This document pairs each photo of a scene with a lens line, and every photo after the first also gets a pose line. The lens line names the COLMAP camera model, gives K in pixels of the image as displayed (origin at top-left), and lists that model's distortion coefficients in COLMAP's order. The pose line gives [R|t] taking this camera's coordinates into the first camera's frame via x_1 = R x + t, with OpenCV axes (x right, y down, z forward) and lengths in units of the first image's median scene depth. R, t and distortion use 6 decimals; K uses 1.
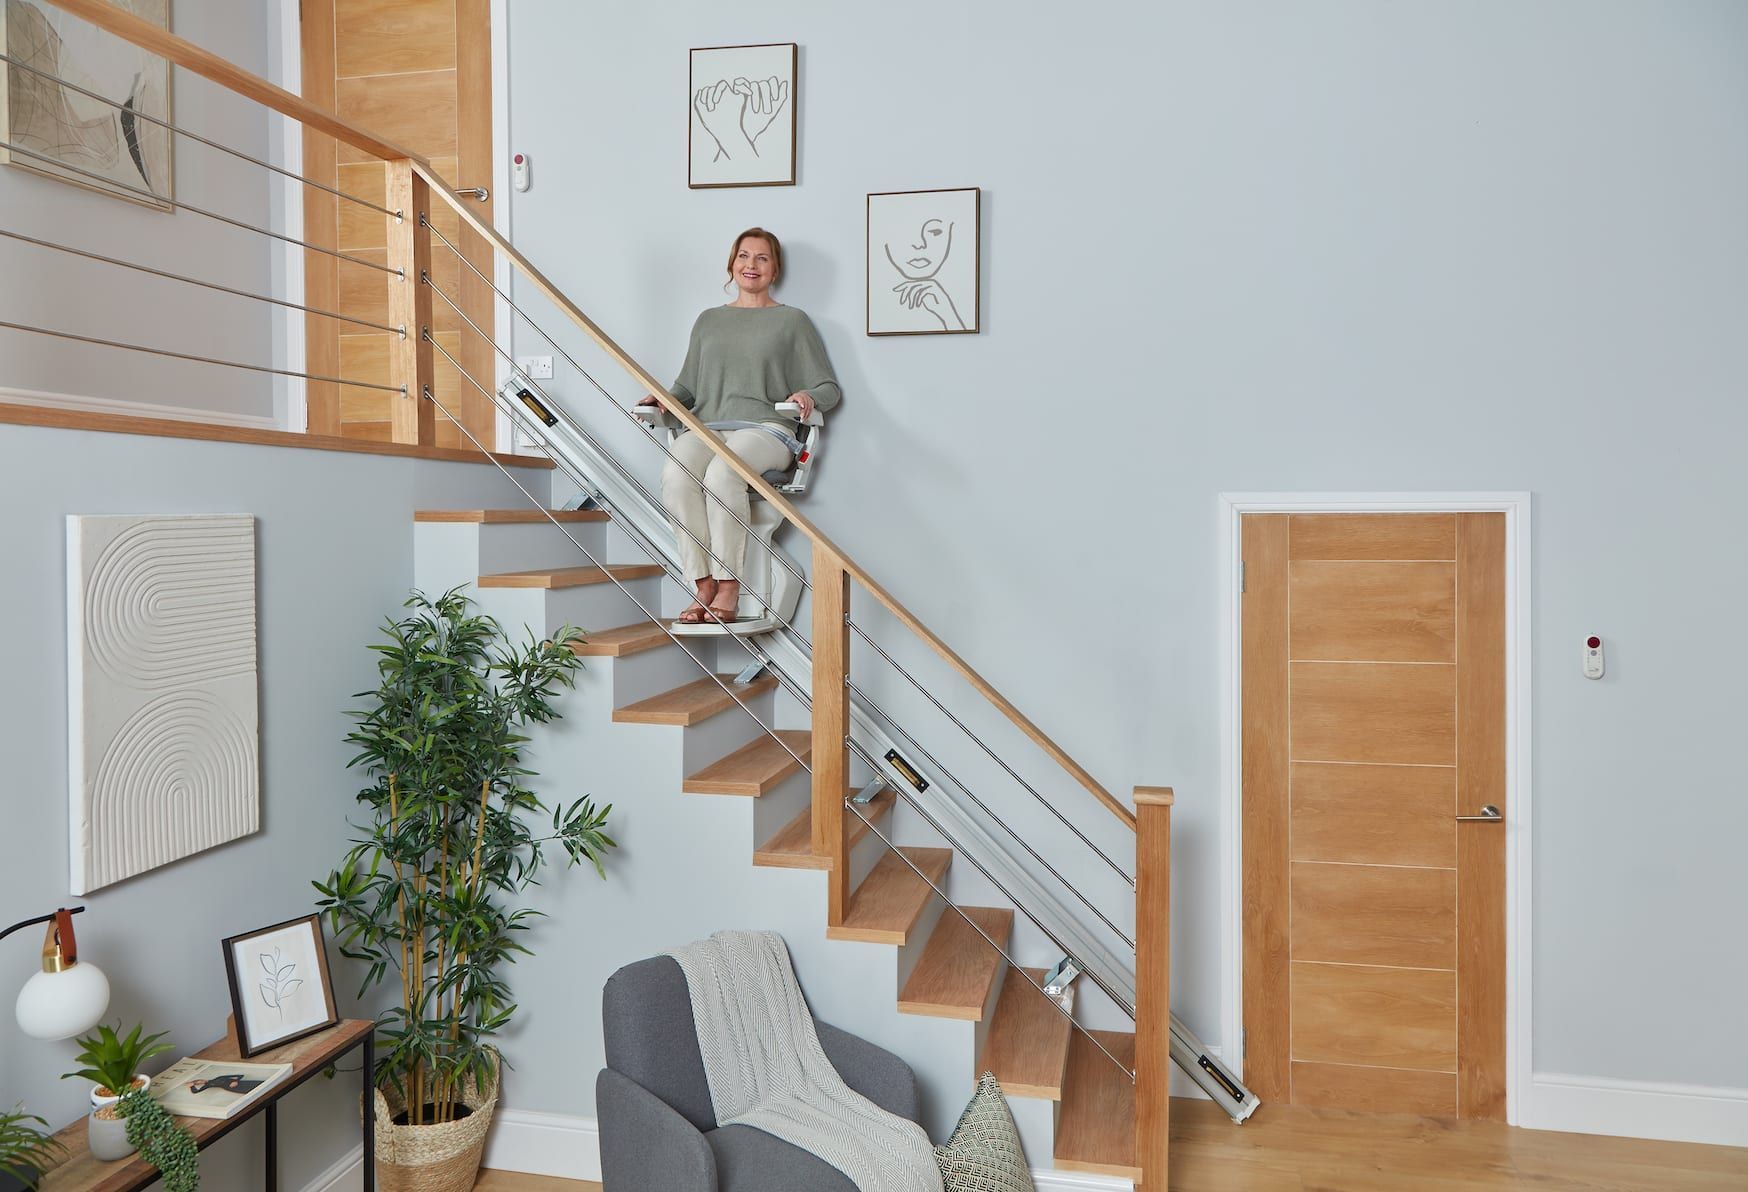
lens RADIAL K [[1185.5, 0, 880.8], [0, 1185.5, 518.2], [0, 0, 1]] dist [-0.005030, -0.002722]
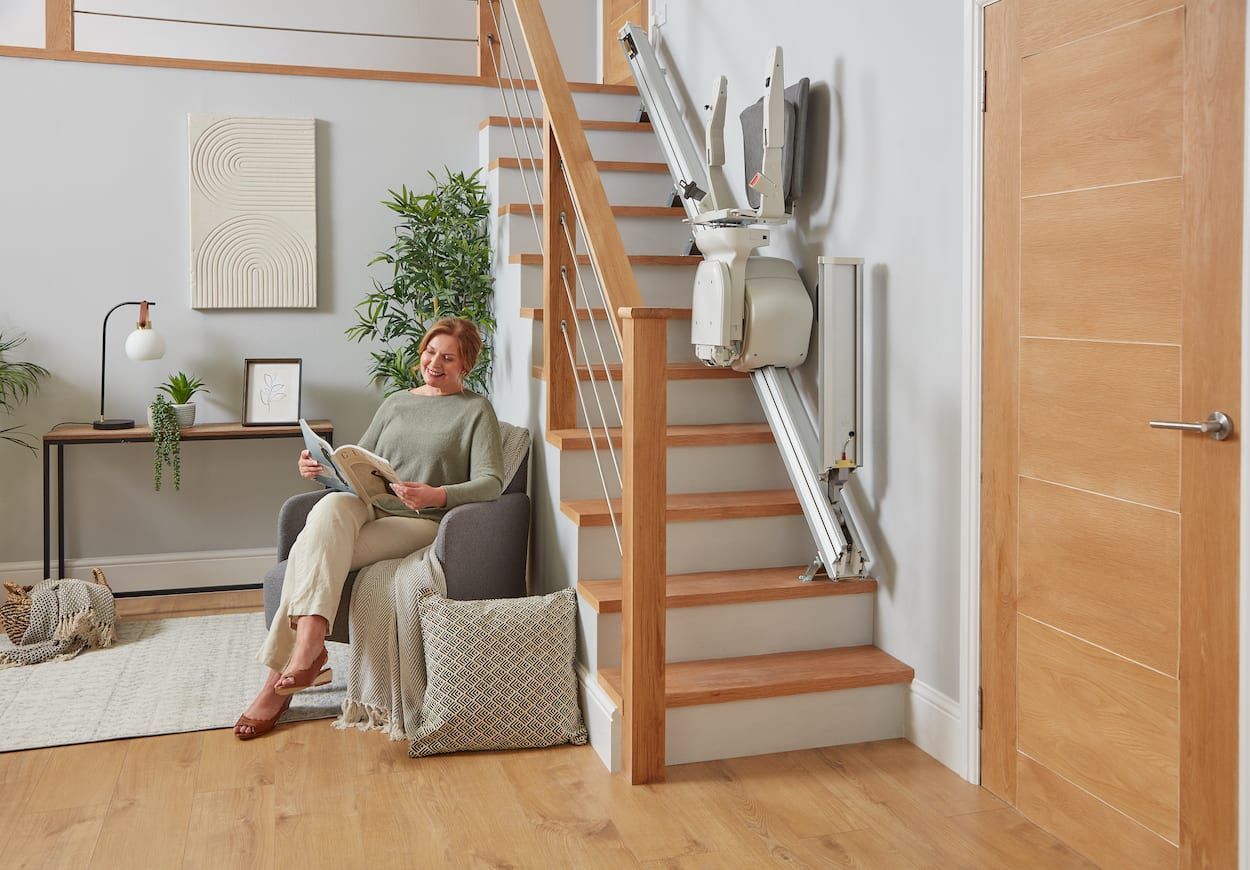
lens RADIAL K [[1138.6, 0, 646.0], [0, 1138.6, 305.7], [0, 0, 1]] dist [-0.014418, 0.020589]
pose [[0.500344, 0.015156, -0.865694, 0.856499], [-0.012909, 0.999866, 0.010044, 0.186876], [0.865731, 0.006150, 0.500472, 0.465836]]
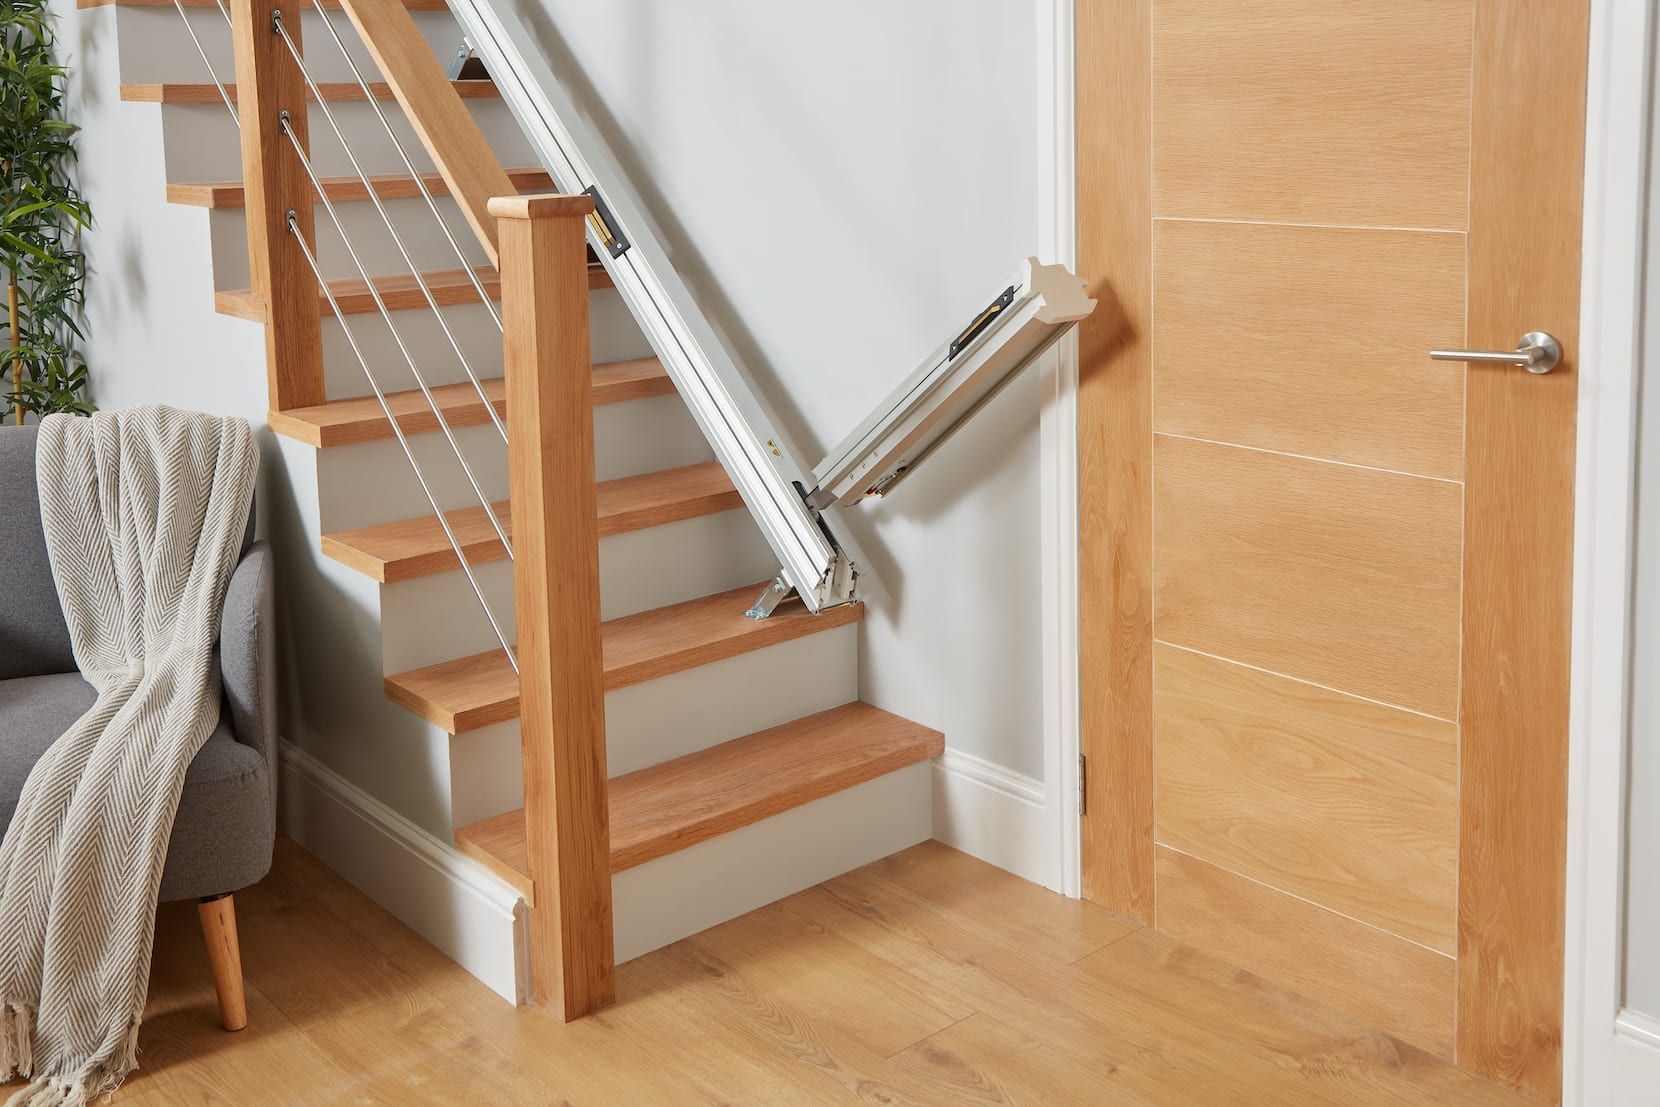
lens RADIAL K [[1713.7, 0, 834.2], [0, 1713.7, 296.1], [0, 0, 1]] dist [0.010332, 0.014001]
pose [[0.799051, 0.058825, -0.598379, 0.665027], [0.013741, 0.993156, 0.115983, 0.160481], [0.601106, -0.100898, 0.792774, 0.404489]]
